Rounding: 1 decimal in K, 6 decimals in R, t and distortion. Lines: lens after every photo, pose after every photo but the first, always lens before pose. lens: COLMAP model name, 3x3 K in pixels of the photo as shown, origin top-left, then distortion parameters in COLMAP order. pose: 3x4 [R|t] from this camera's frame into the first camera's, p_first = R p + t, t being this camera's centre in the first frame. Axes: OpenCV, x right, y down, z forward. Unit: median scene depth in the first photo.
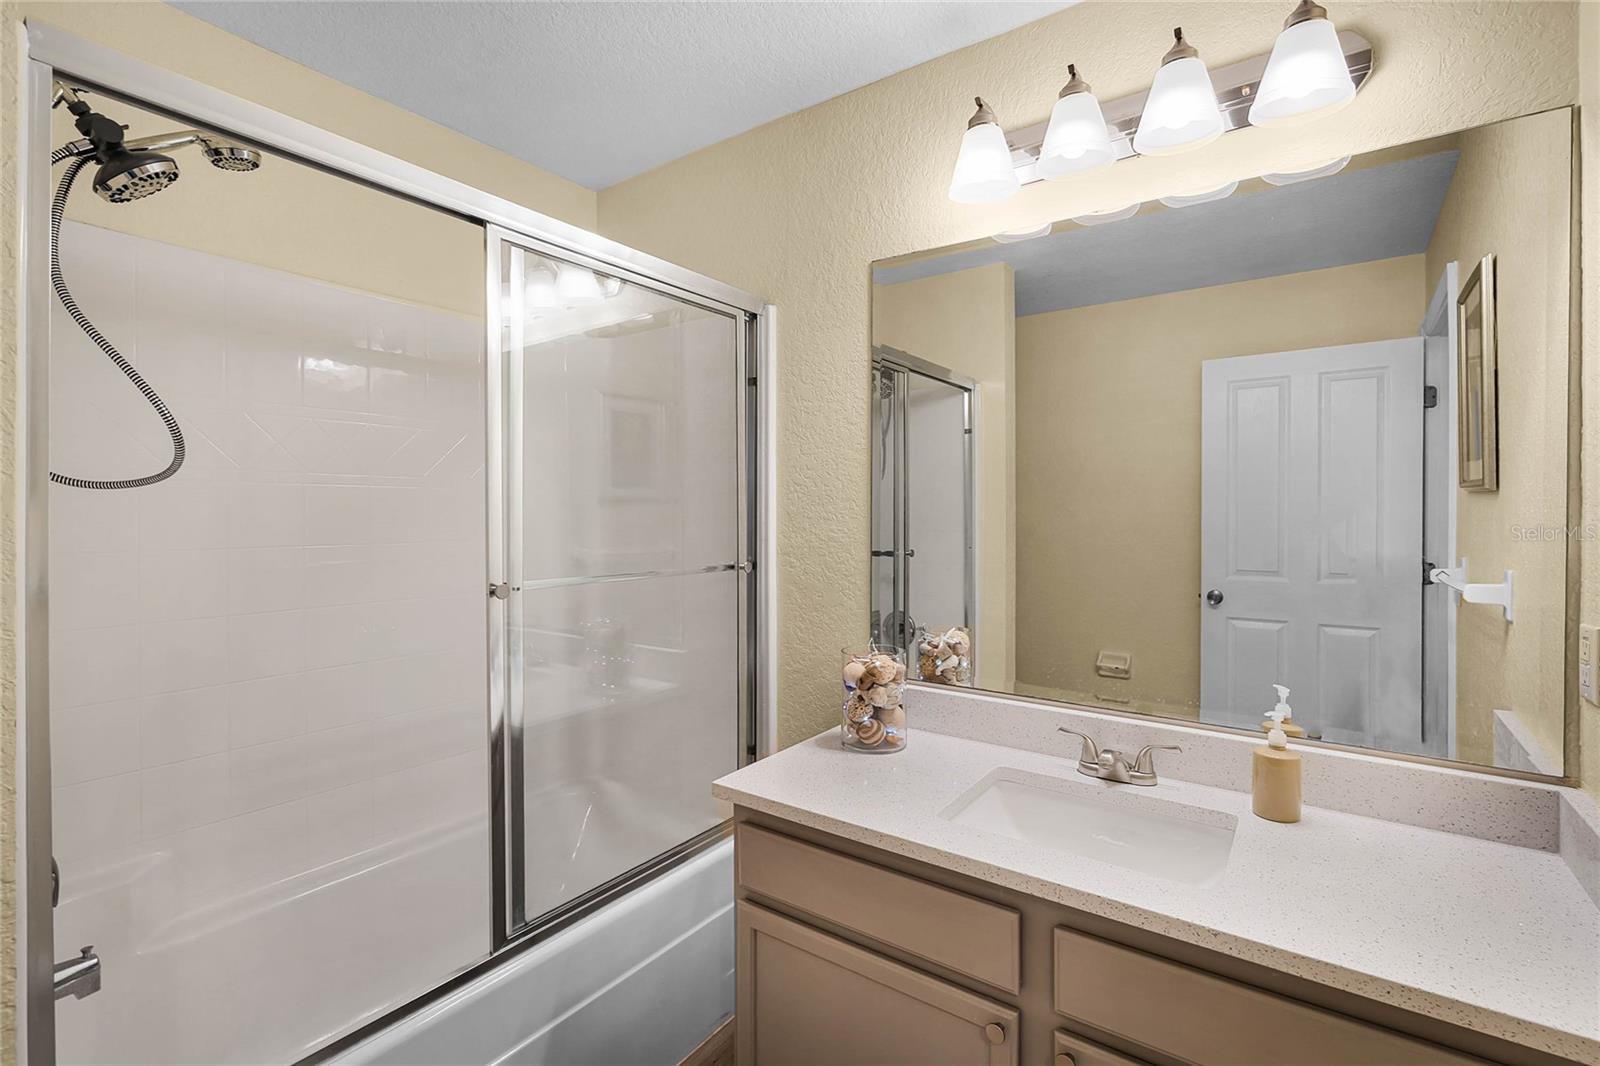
lens RADIAL K [[730.8, 0, 799.9], [0, 730.8, 522.5], [0, 0, 1]] dist [-0.005059, 0.001541]
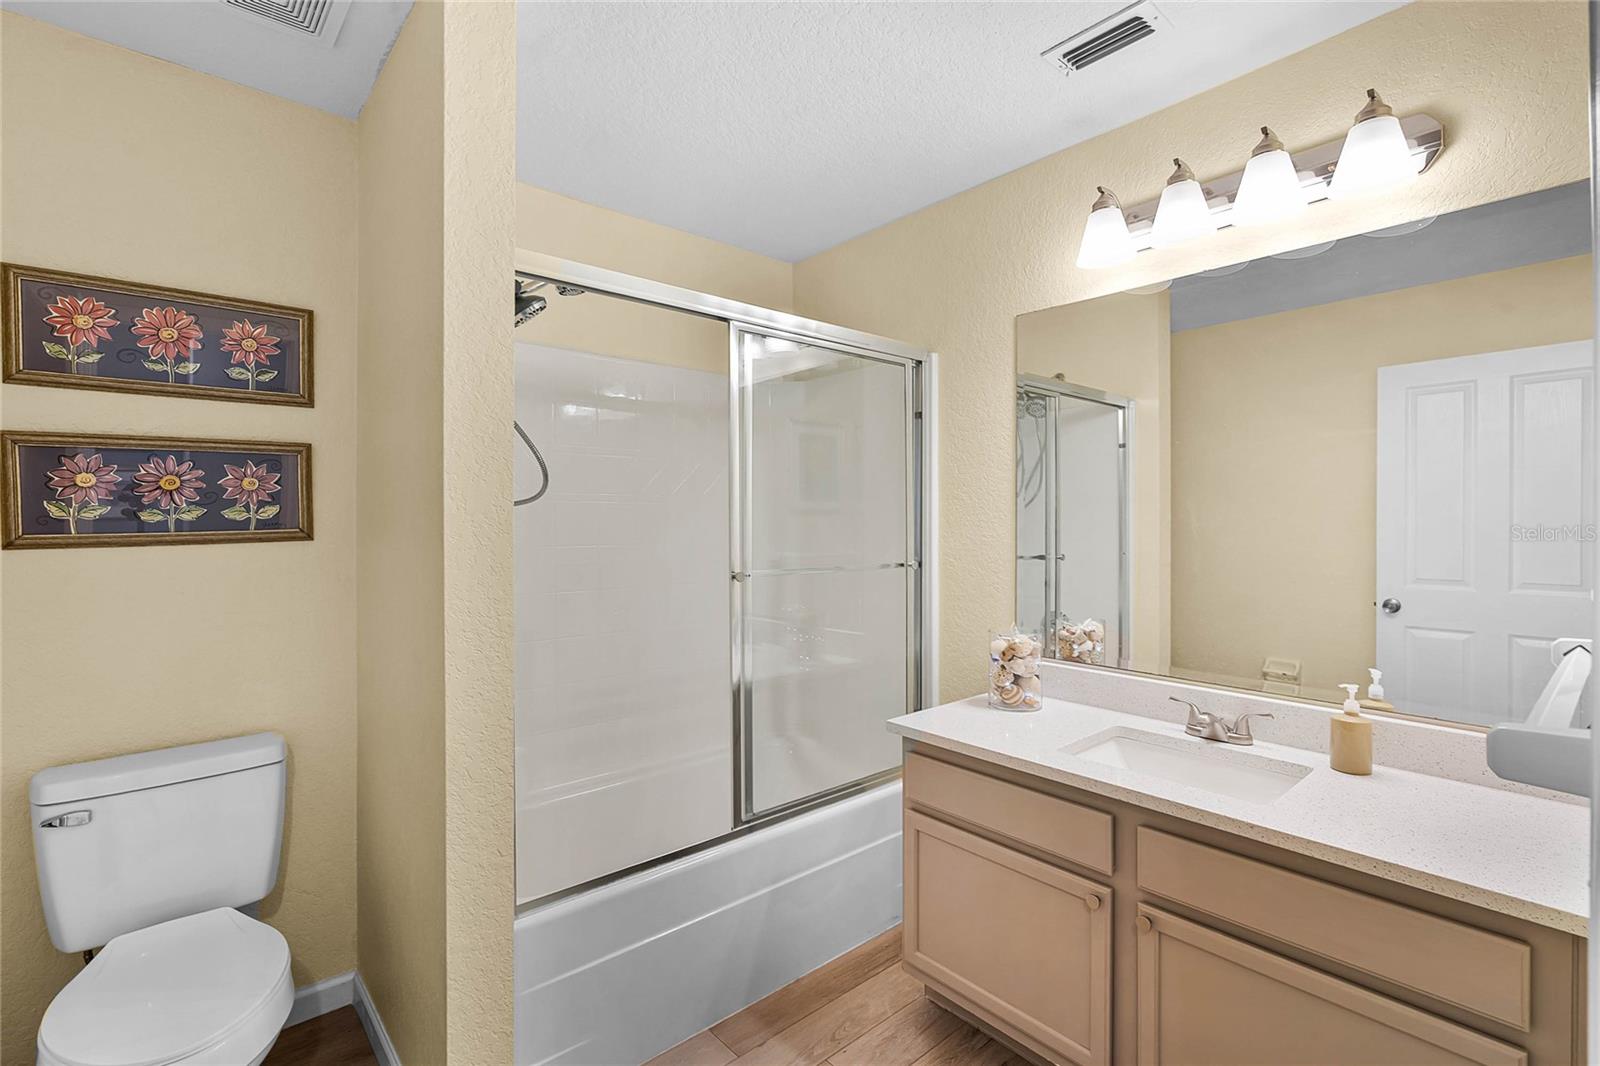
lens RADIAL K [[730.8, 0, 807.3], [0, 730.8, 526.1], [0, 0, 1]] dist [-0.005059, 0.001541]
pose [[0.975056, -0.000054, -0.221957, 0.034828], [-0.001469, 0.999977, -0.006695, 0.004387], [0.221952, 0.006854, 0.975033, -0.329634]]
